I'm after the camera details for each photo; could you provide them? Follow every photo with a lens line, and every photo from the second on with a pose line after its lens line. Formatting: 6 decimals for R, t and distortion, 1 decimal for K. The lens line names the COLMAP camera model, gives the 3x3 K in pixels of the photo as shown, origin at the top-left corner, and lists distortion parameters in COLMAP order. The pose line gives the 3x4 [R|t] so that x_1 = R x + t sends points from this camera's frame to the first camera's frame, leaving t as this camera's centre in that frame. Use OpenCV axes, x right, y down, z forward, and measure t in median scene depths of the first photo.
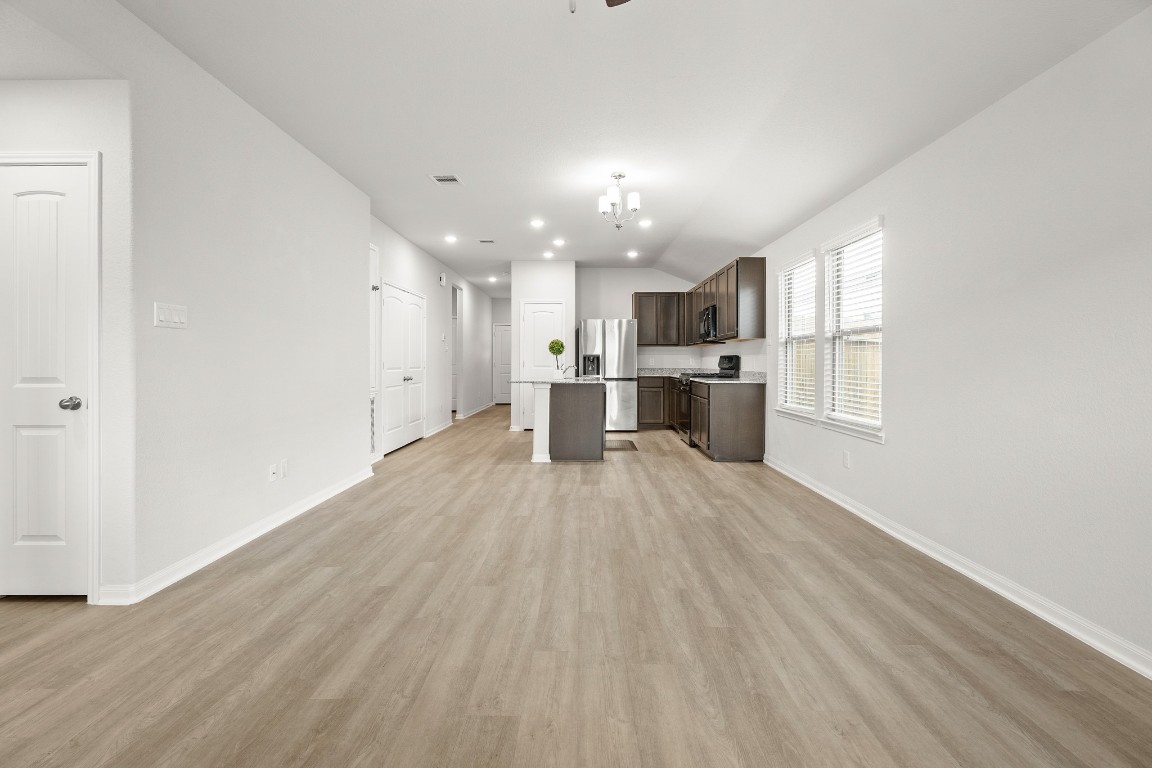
lens RADIAL K [[528.7, 0, 576.6], [0, 528.7, 361.4], [0, 0, 1]] dist [-0.000044, 0.001410]
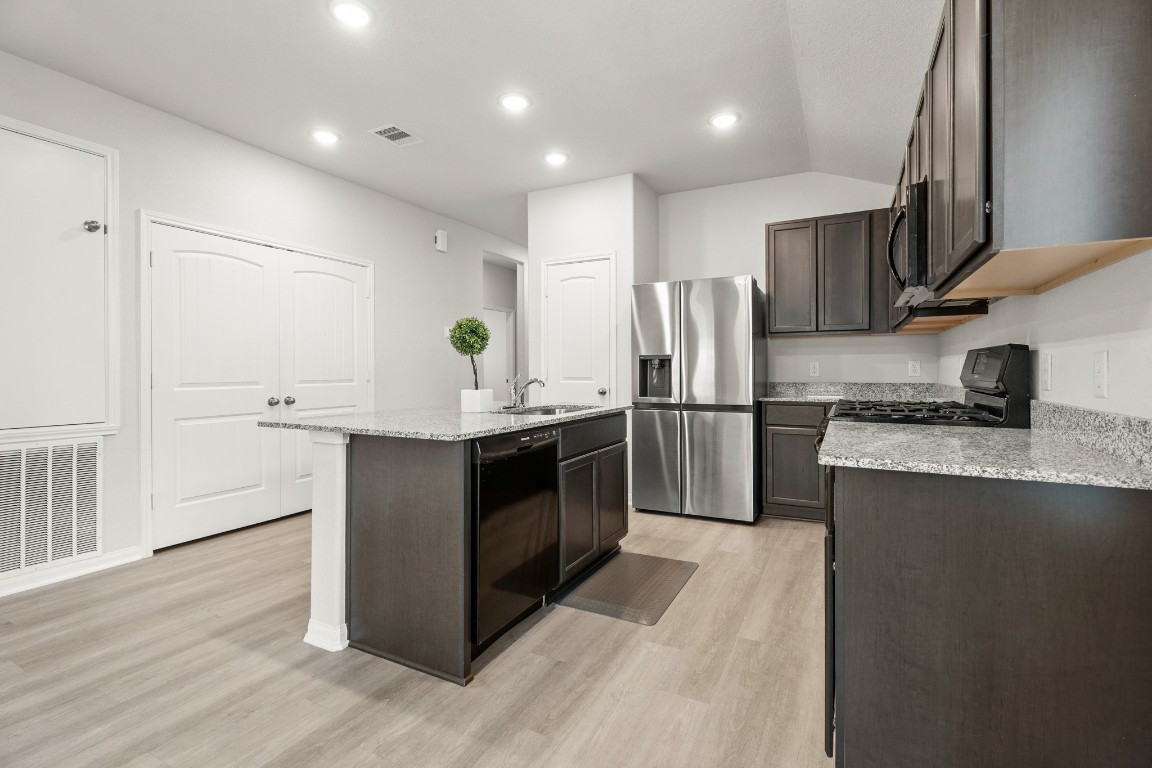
lens RADIAL K [[528.7, 0, 567.8], [0, 528.7, 360.5], [0, 0, 1]] dist [-0.000044, 0.001410]
pose [[0.892053, -0.010363, -0.451813, 0.398461], [0.004560, 0.999893, -0.013931, -0.002758], [0.451908, 0.010367, 0.892004, 1.190226]]
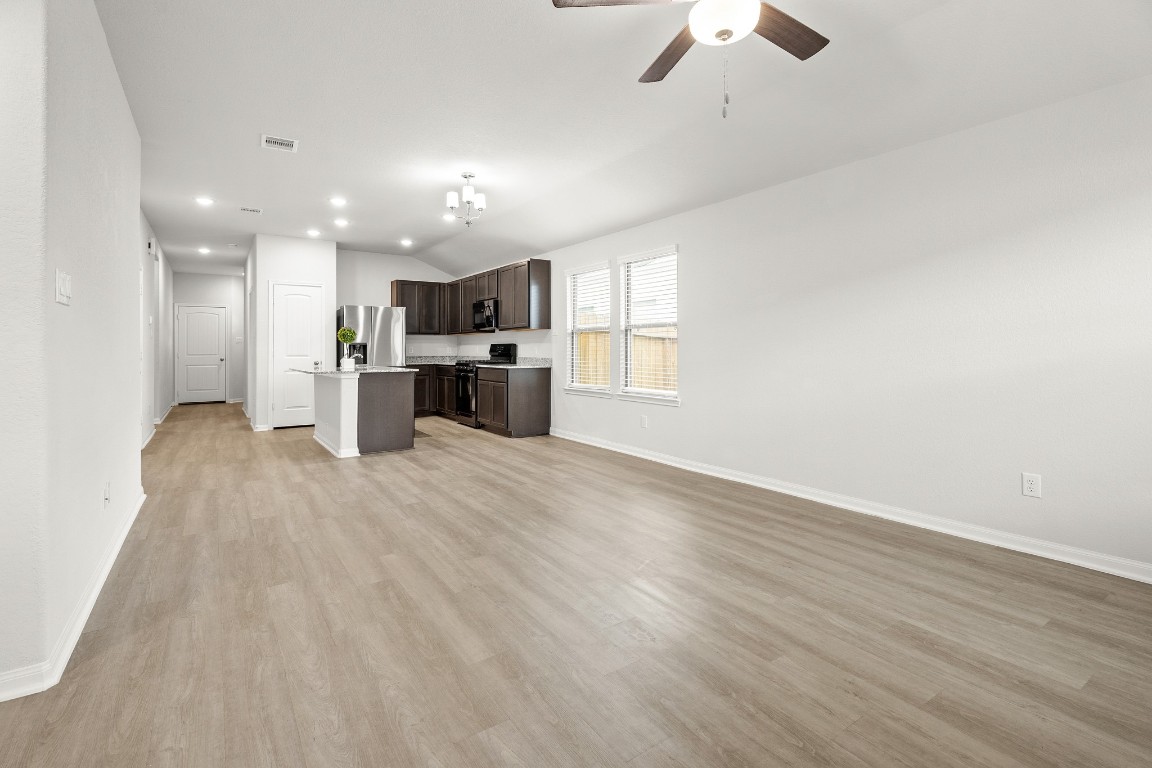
lens RADIAL K [[528.7, 0, 573.8], [0, 528.7, 347.3], [0, 0, 1]] dist [-0.000044, 0.001410]
pose [[0.821845, -0.002270, 0.569707, -0.436248], [0.005014, 0.999982, -0.003249, 0.000828], [-0.569689, 0.005527, 0.821842, 0.000093]]
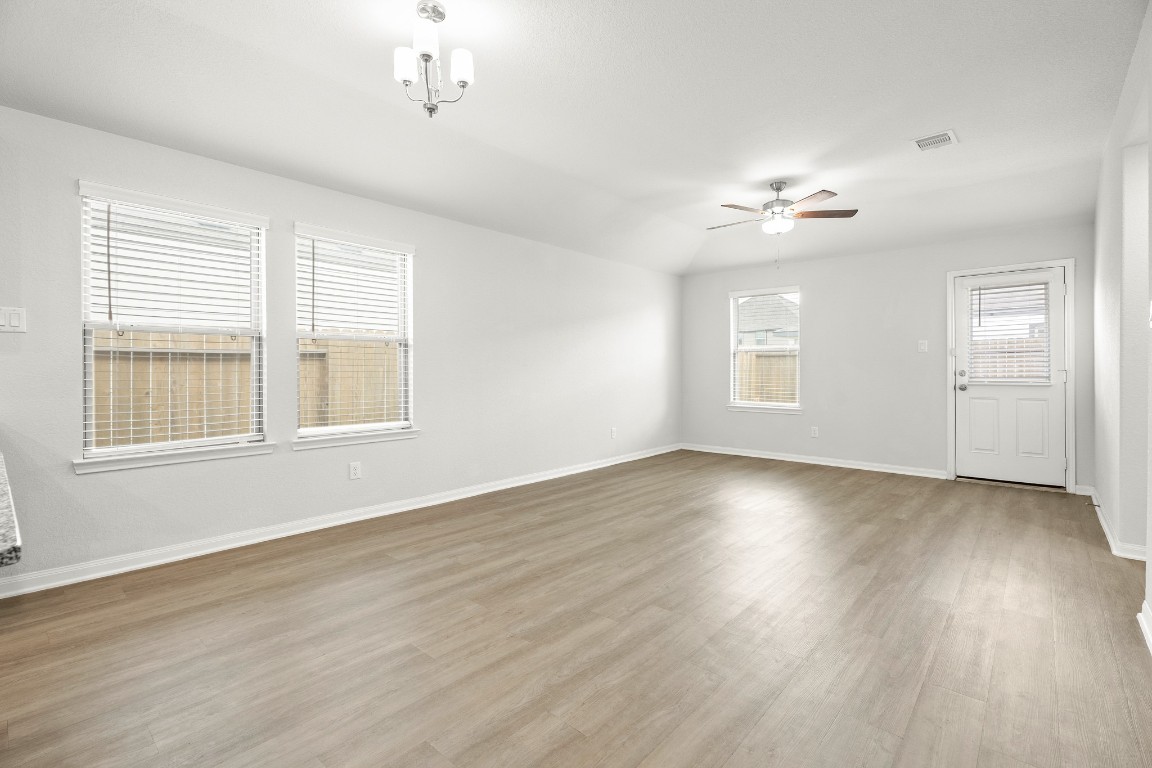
lens RADIAL K [[528.7, 0, 573.8], [0, 528.7, 382.3], [0, 0, 1]] dist [-0.000044, 0.001410]
pose [[-0.753587, -0.018065, 0.657100, -0.451634], [-0.002918, 0.999704, 0.024138, 0.001996], [-0.657342, 0.016273, -0.753417, 1.595099]]
